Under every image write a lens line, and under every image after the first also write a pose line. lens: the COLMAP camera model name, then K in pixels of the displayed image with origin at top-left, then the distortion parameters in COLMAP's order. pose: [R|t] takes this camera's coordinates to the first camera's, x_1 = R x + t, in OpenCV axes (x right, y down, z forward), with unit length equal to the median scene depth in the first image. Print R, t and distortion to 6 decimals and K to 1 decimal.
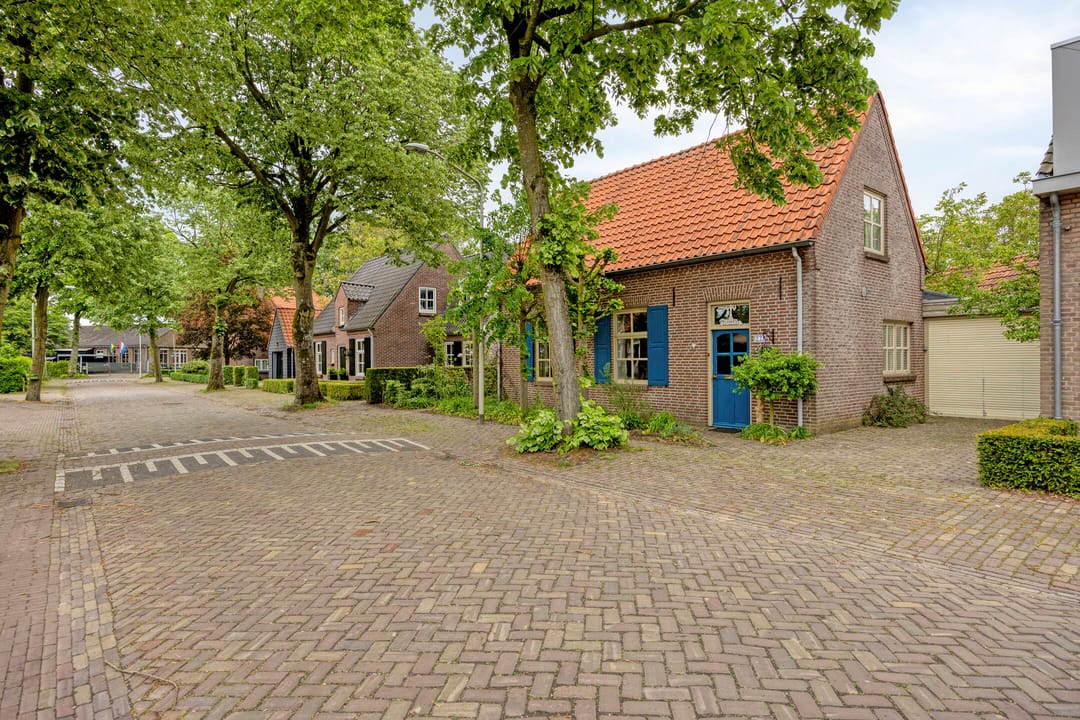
lens RADIAL K [[571.4, 0, 544.9], [0, 571.4, 359.4], [0, 0, 1]] dist [-0.002237, -0.000317]
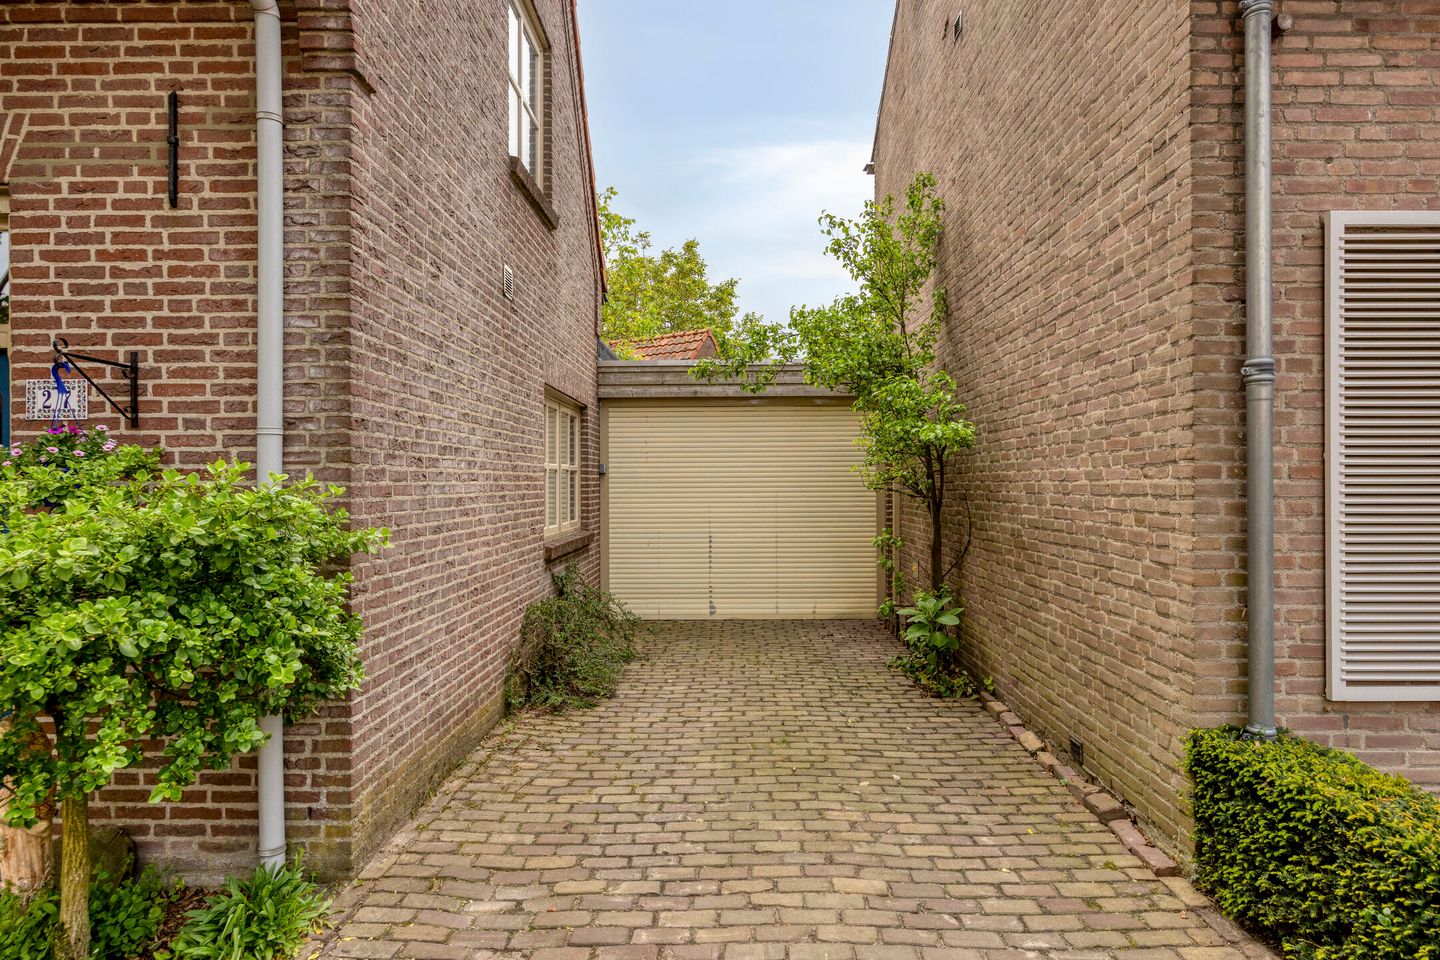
lens RADIAL K [[761.8, 0, 726.6], [0, 761.8, 479.2], [0, 0, 1]] dist [-0.002237, -0.000317]
pose [[0.623879, 0.006761, 0.781492, 0.336951], [0.000162, 0.999961, -0.008780, -0.007942], [-0.781521, 0.005604, 0.623854, 0.706508]]
